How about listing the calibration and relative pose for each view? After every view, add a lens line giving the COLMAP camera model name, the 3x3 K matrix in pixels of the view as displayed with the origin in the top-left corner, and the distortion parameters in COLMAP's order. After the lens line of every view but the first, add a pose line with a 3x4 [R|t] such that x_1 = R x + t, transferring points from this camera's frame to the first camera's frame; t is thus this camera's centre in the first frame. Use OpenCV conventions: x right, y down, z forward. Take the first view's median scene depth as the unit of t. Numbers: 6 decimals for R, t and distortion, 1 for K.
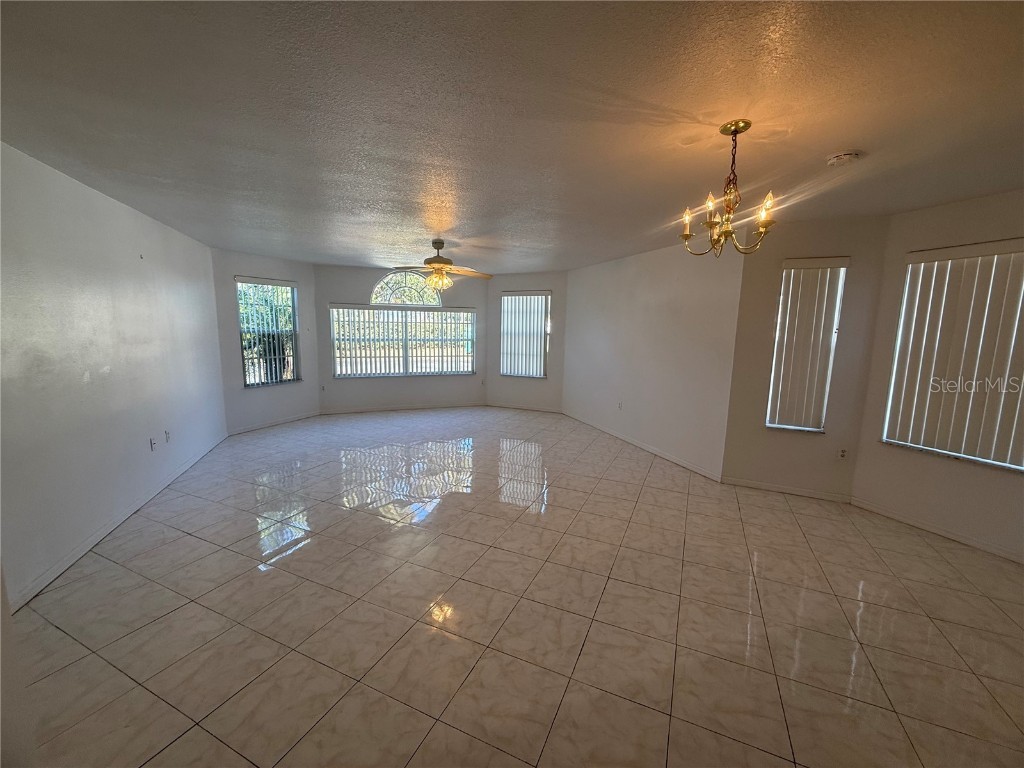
lens RADIAL K [[406.3, 0, 513.6], [0, 406.3, 380.5], [0, 0, 1]] dist [0.001596, -0.001542]
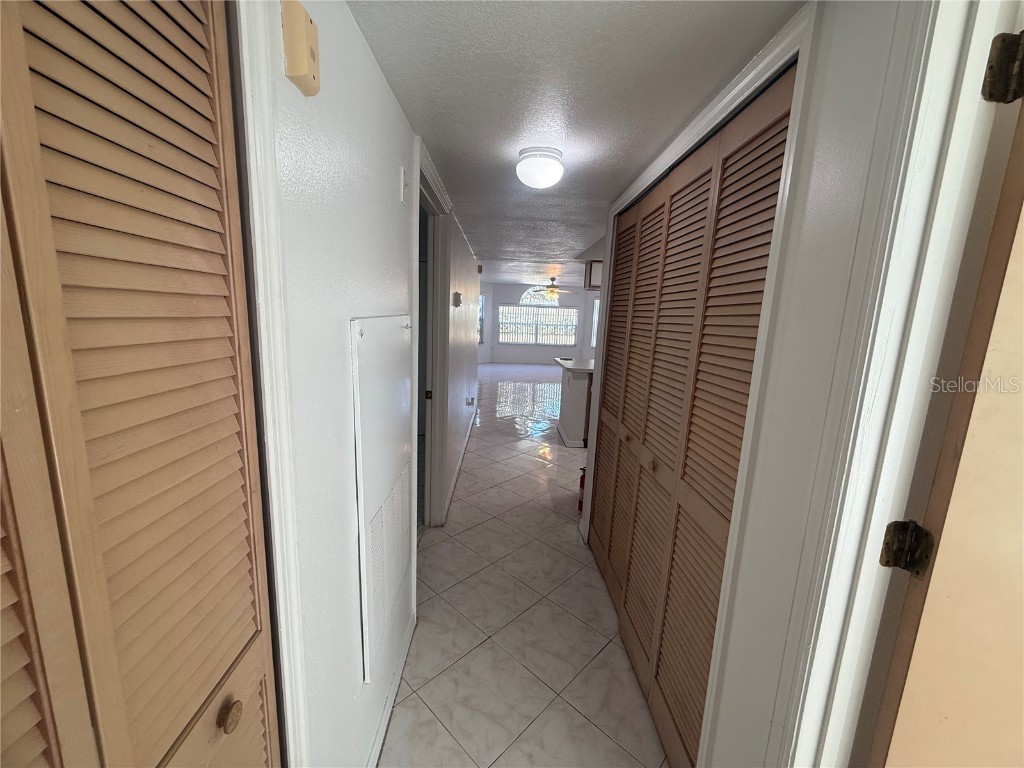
lens RADIAL K [[406.3, 0, 510.3], [0, 406.3, 384.7], [0, 0, 1]] dist [0.001596, -0.001542]
pose [[0.942967, 0.075581, -0.324193, 0.230739], [-0.066223, 0.997010, 0.039818, 0.105106], [0.326233, -0.016078, 0.945153, -0.758520]]
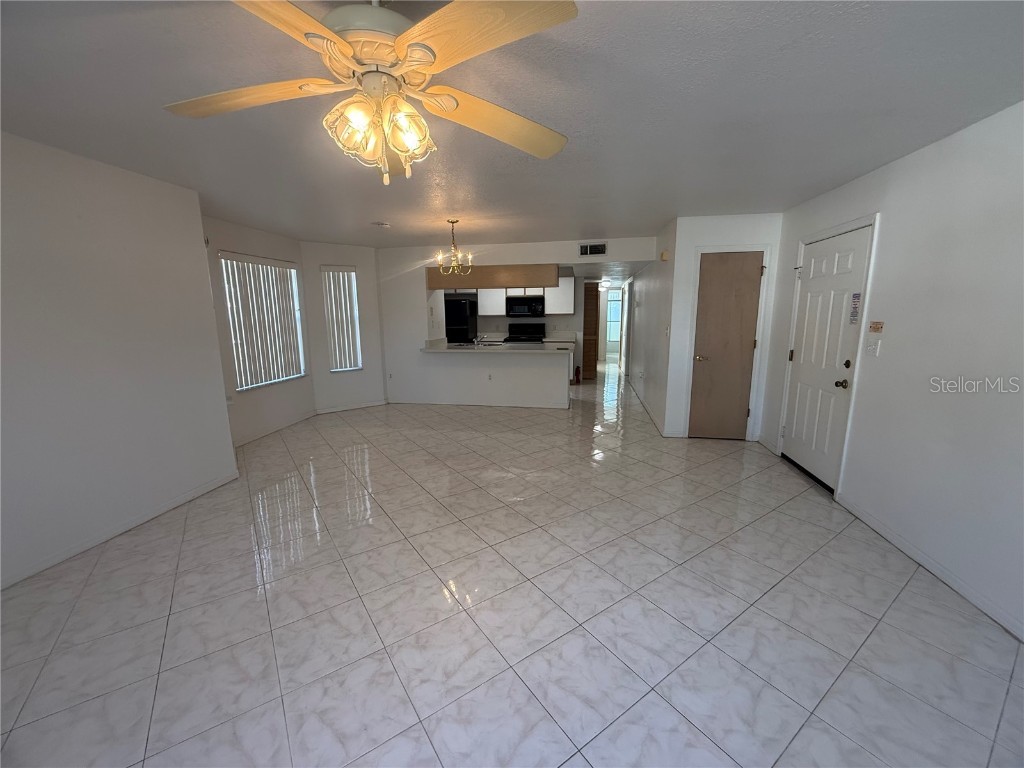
lens RADIAL K [[406.3, 0, 516.4], [0, 406.3, 381.9], [0, 0, 1]] dist [0.001596, -0.001542]
pose [[-0.861677, -0.090419, 0.499336, -0.693147], [0.071302, 0.952663, 0.295549, -0.263819], [-0.502423, 0.290271, -0.814441, 2.039706]]
